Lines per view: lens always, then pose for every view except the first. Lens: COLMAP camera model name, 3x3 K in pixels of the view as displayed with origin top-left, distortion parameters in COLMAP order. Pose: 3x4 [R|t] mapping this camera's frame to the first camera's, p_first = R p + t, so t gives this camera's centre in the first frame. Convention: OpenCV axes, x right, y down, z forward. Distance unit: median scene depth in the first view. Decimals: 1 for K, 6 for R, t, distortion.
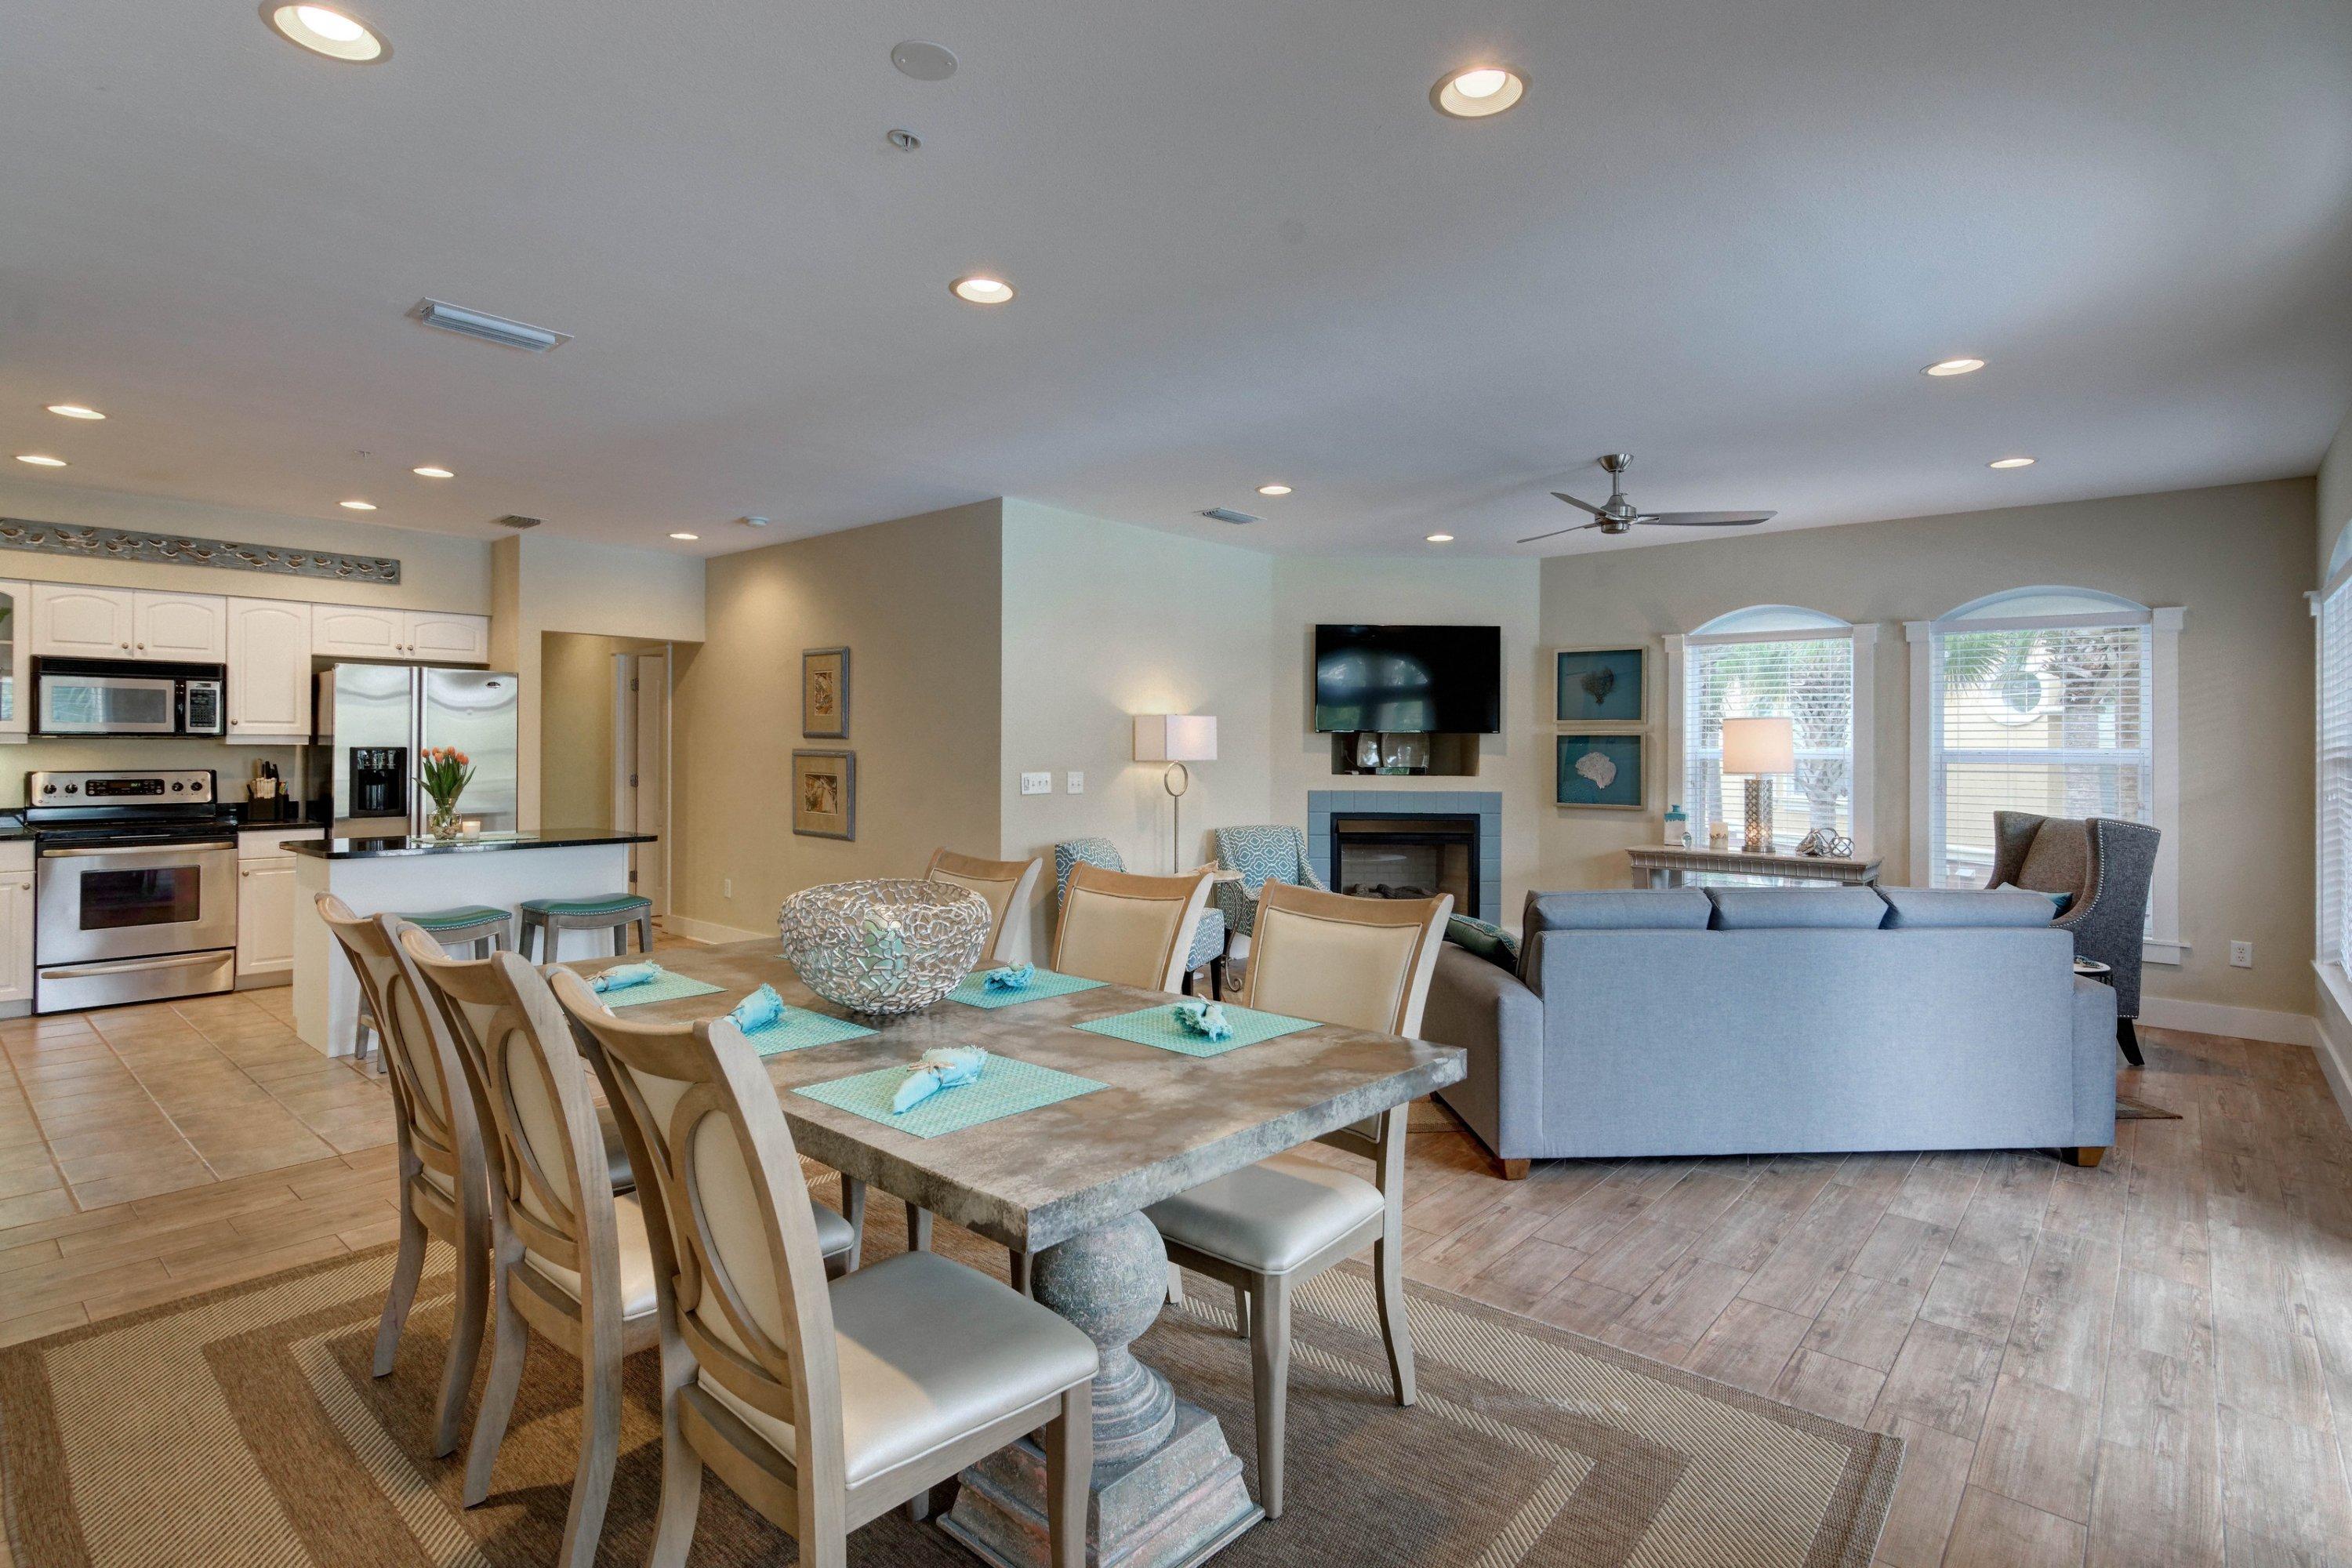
lens RADIAL K [[1130.0, 0, 1175.4], [0, 1130.0, 738.6], [0, 0, 1]] dist [0.002855, 0.000508]
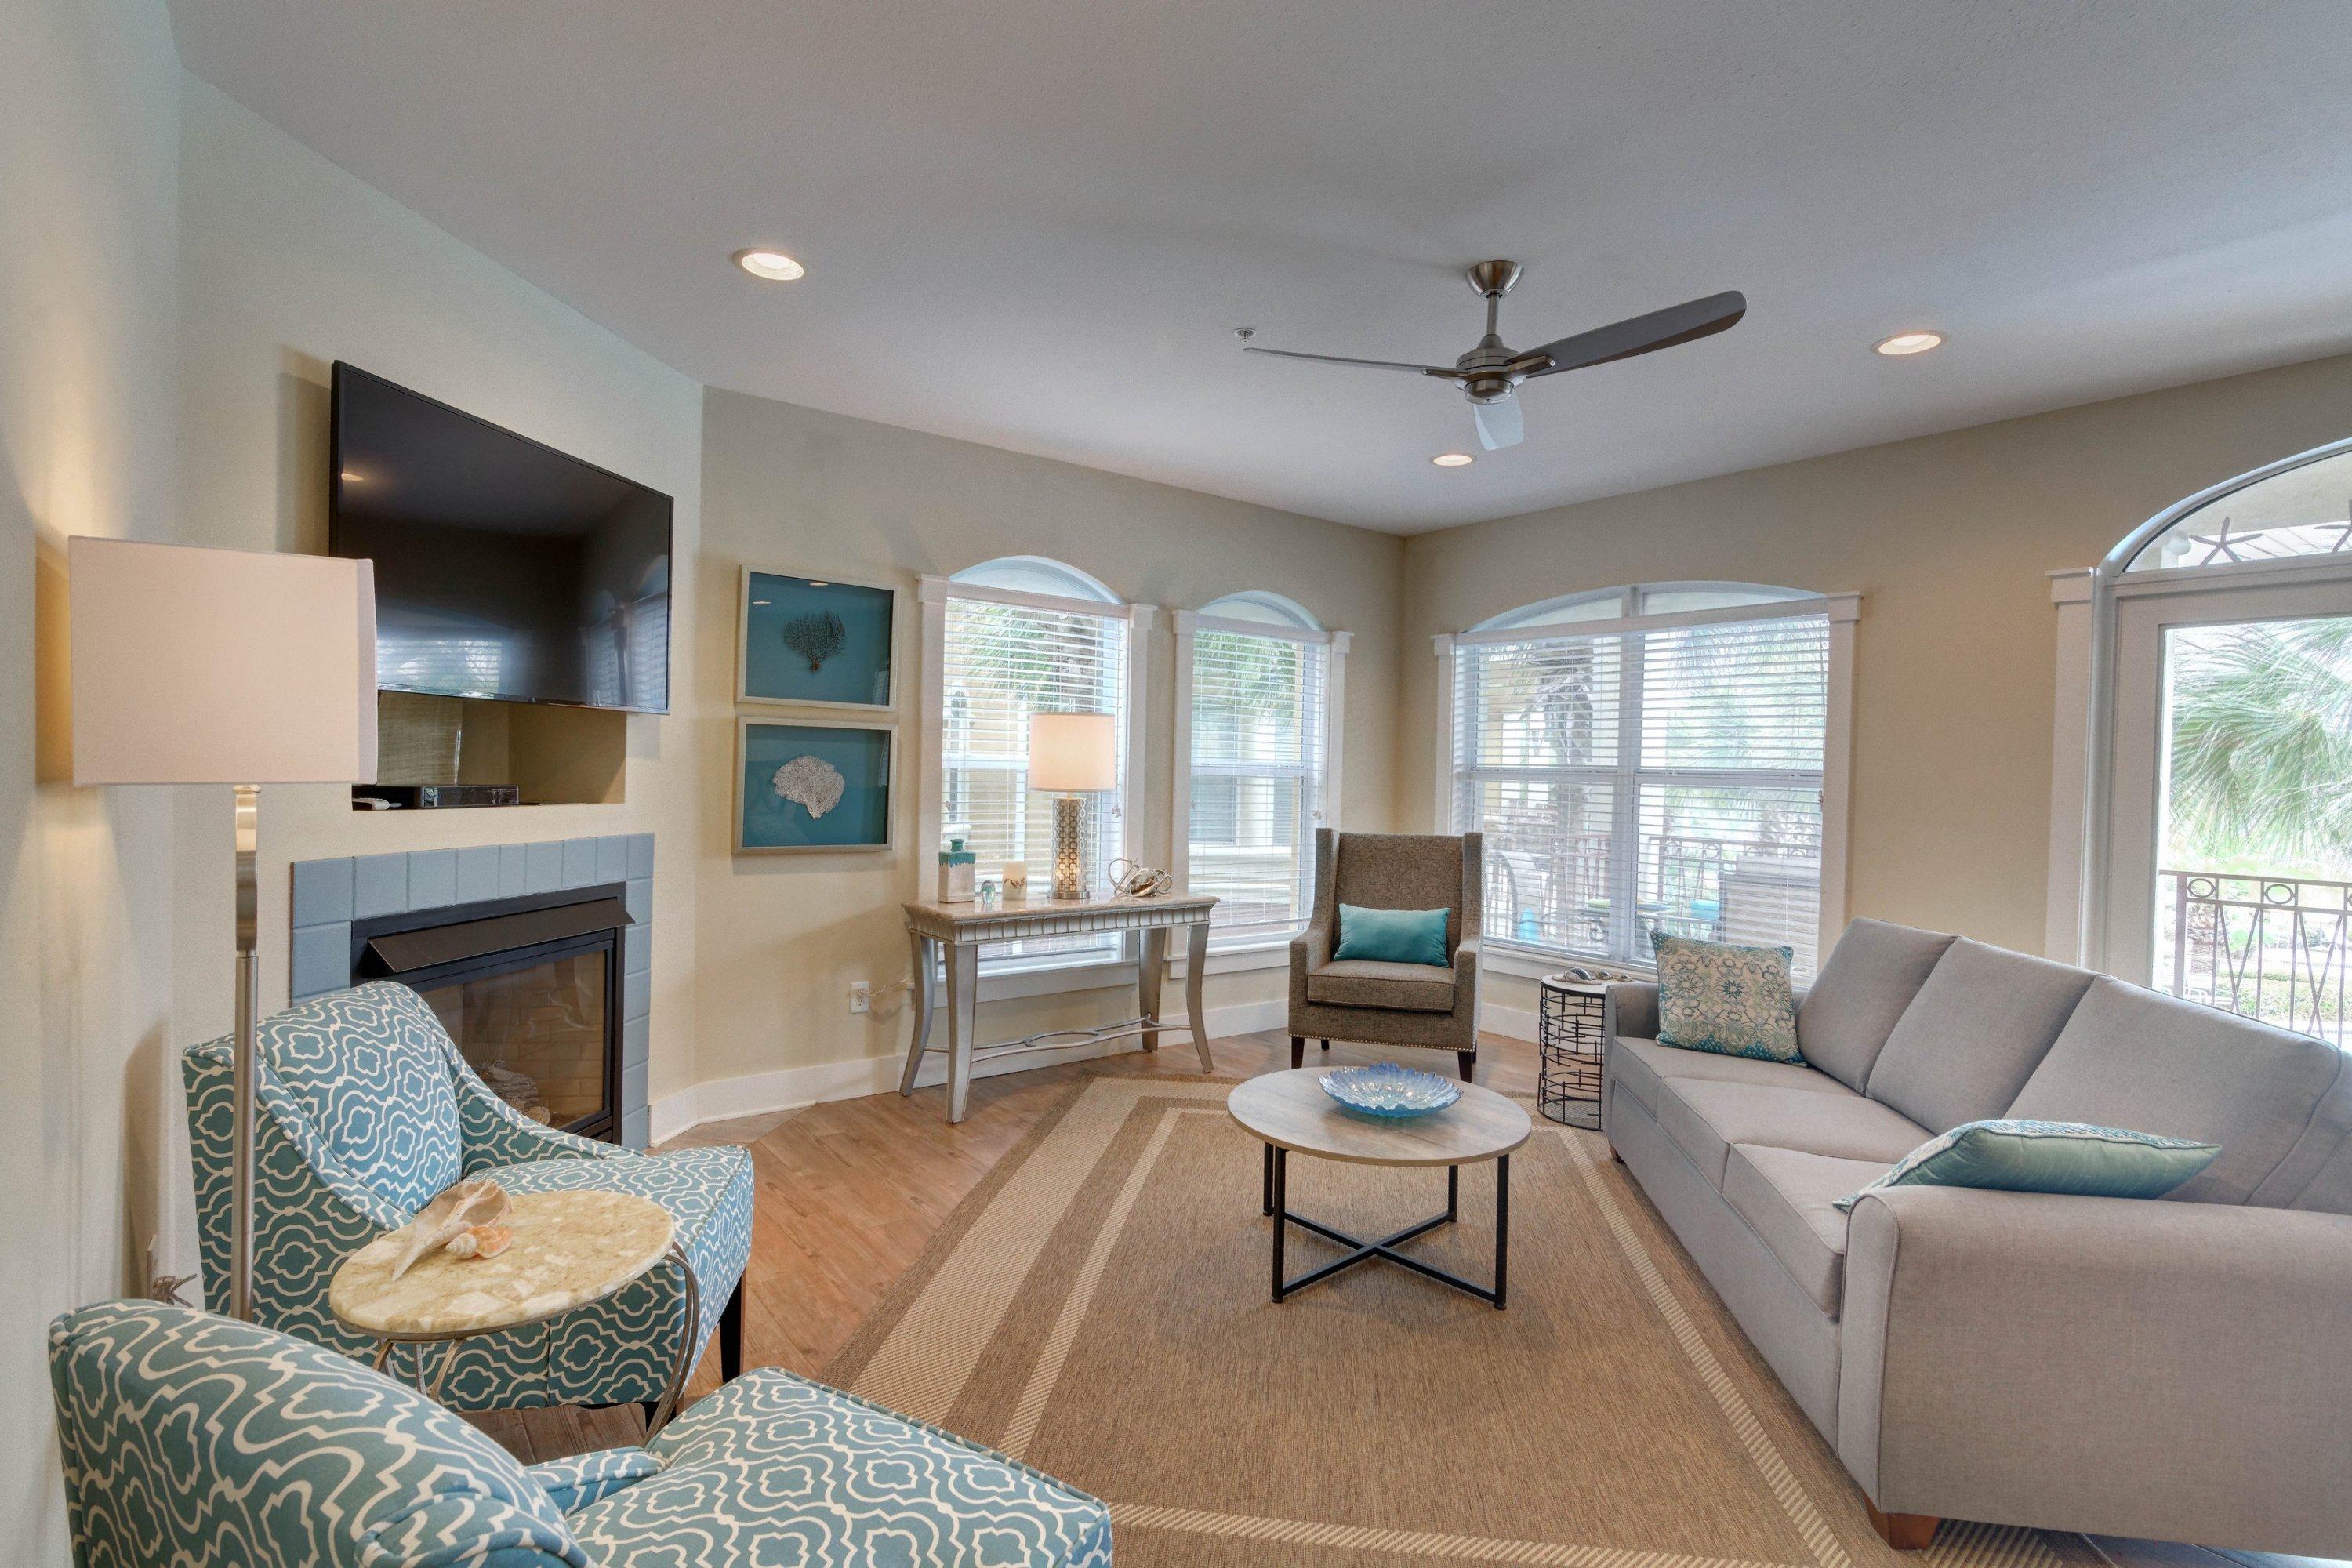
lens RADIAL K [[1115.6, 0, 1173.5], [0, 1115.6, 787.6], [0, 0, 1]] dist [0.000762, -0.000137]
pose [[0.210683, -0.016428, 0.977416, -0.157650], [-0.031621, 0.999221, 0.023610, 0.009406], [-0.977043, -0.035881, 0.209999, 0.751840]]
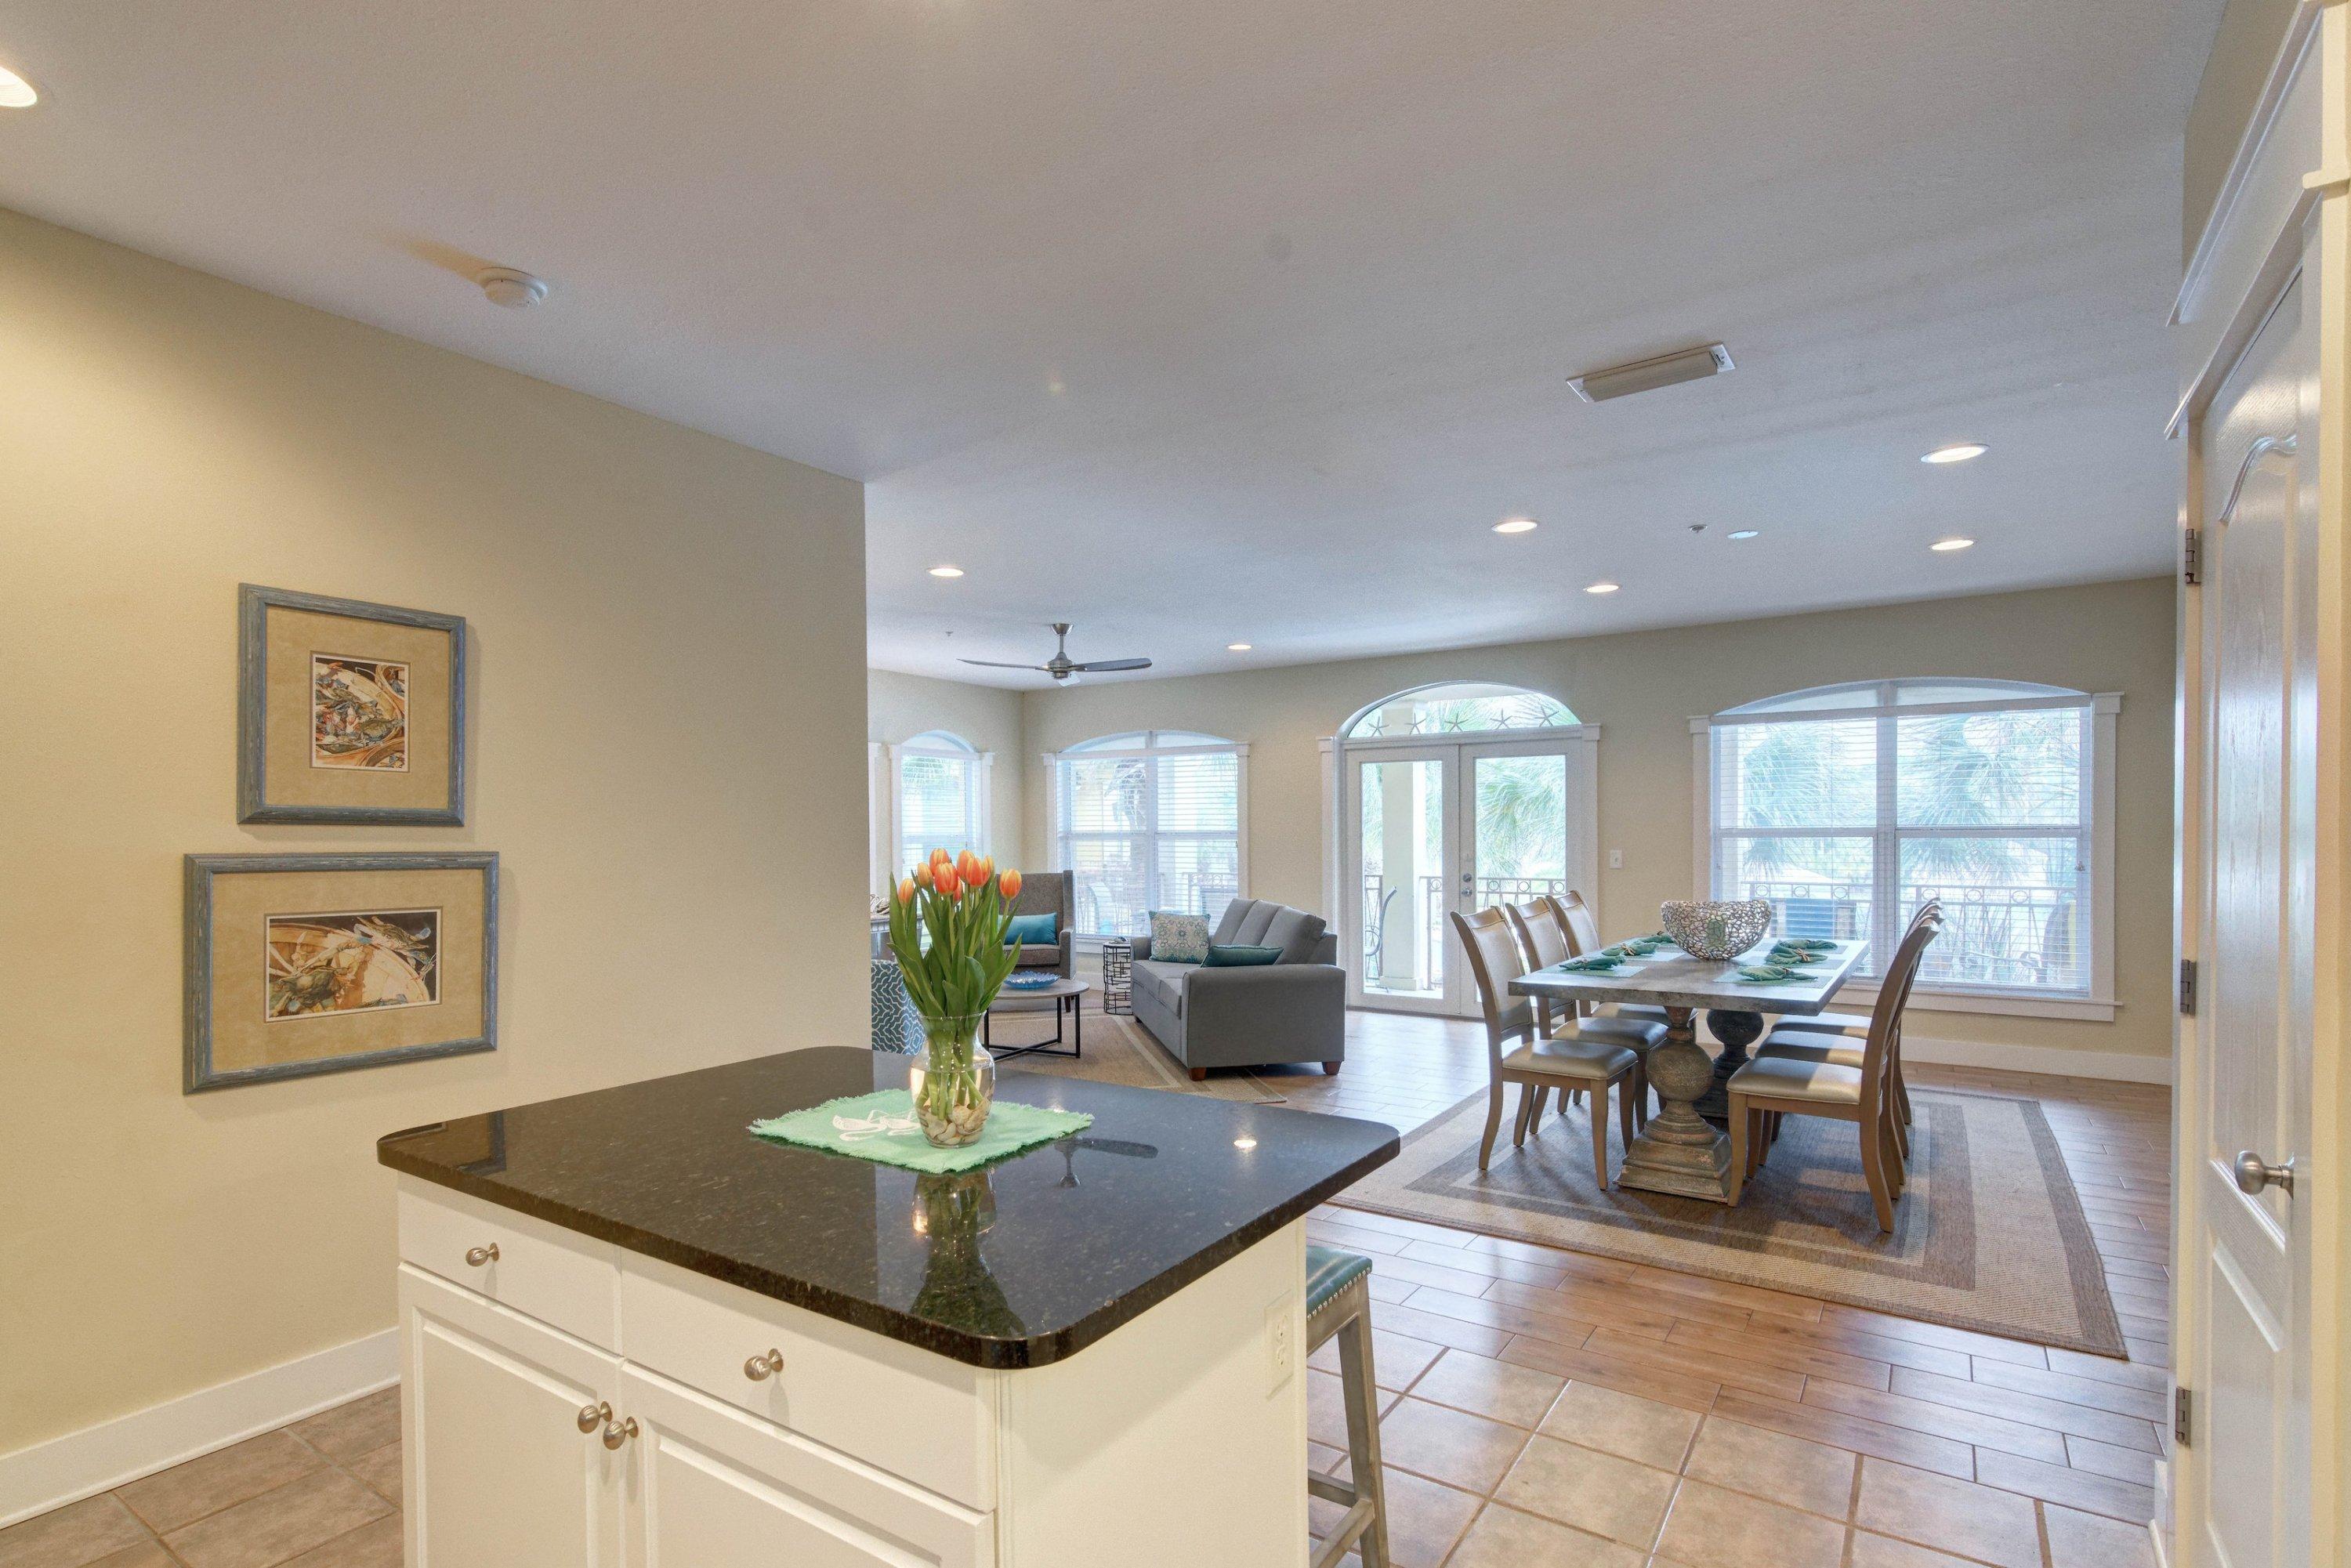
lens RADIAL K [[1154.2, 0, 1178.3], [0, 1154.2, 823.9], [0, 0, 1]] dist [0.001185, 0.000167]
pose [[-0.127035, 0.003827, 0.991891, -0.751810], [-0.001168, 0.999991, -0.004008, 0.000833], [-0.991897, -0.001668, -0.127030, 0.756475]]
